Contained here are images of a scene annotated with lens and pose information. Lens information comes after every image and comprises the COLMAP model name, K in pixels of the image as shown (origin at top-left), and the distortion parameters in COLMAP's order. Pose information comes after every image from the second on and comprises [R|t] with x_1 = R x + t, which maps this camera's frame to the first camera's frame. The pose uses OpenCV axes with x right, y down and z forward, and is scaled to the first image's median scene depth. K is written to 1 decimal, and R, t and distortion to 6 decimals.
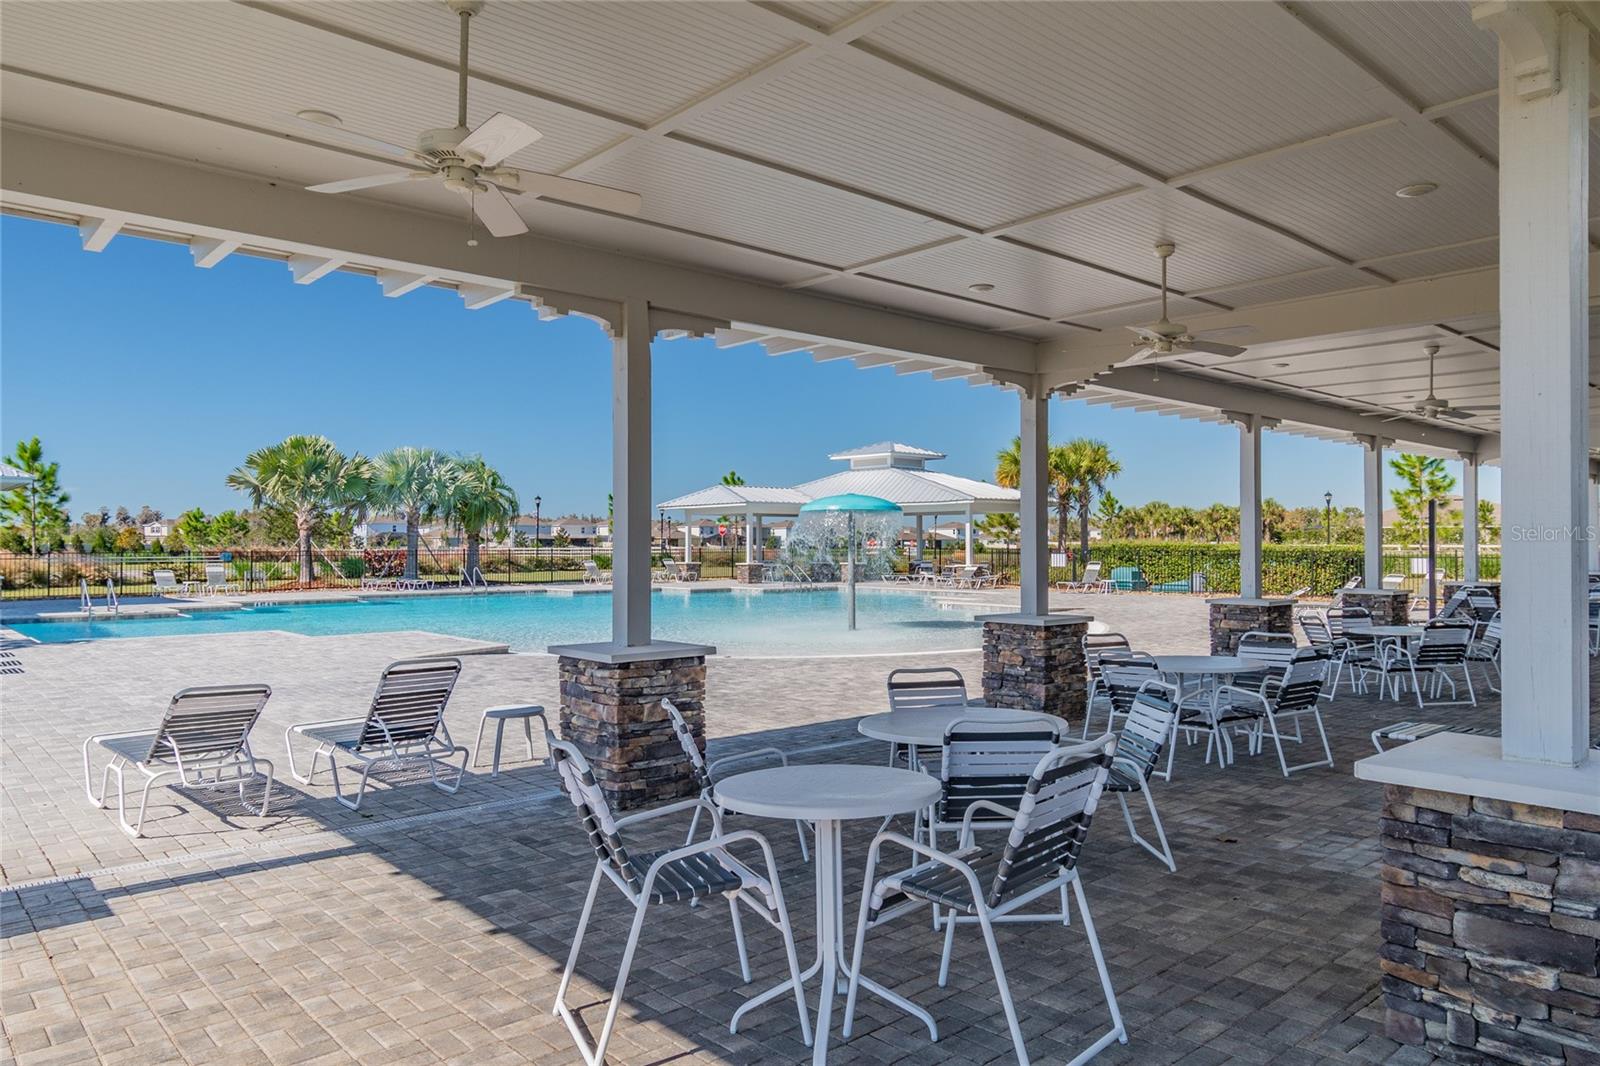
lens RADIAL K [[1079.0, 0, 800.0], [0, 1079.0, 533.0], [0, 0, 1]] dist [0.002413, 0.000260]
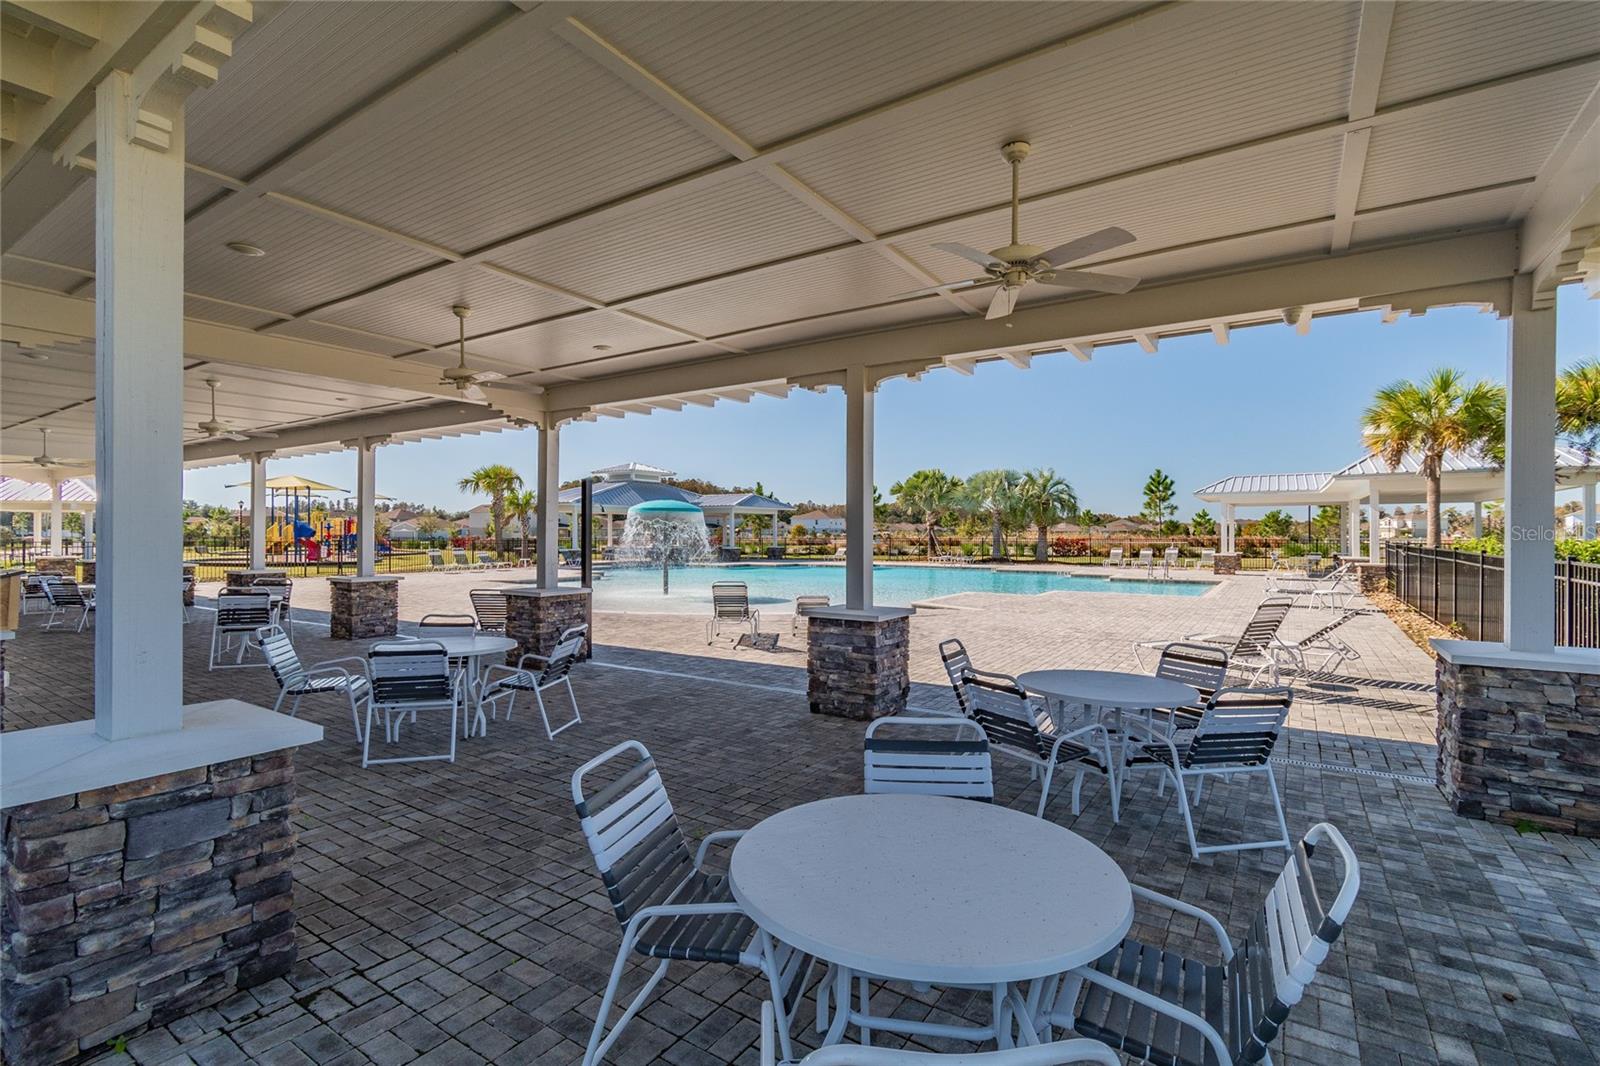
lens RADIAL K [[733.5, 0, 800.0], [0, 733.5, 533.0], [0, 0, 1]] dist [0.000251, -0.018306]
pose [[0.252658, -0.012379, -0.967476, 0.798312], [0.010572, 0.999894, -0.010033, 0.015974], [0.967498, -0.007694, 0.252762, 0.704503]]
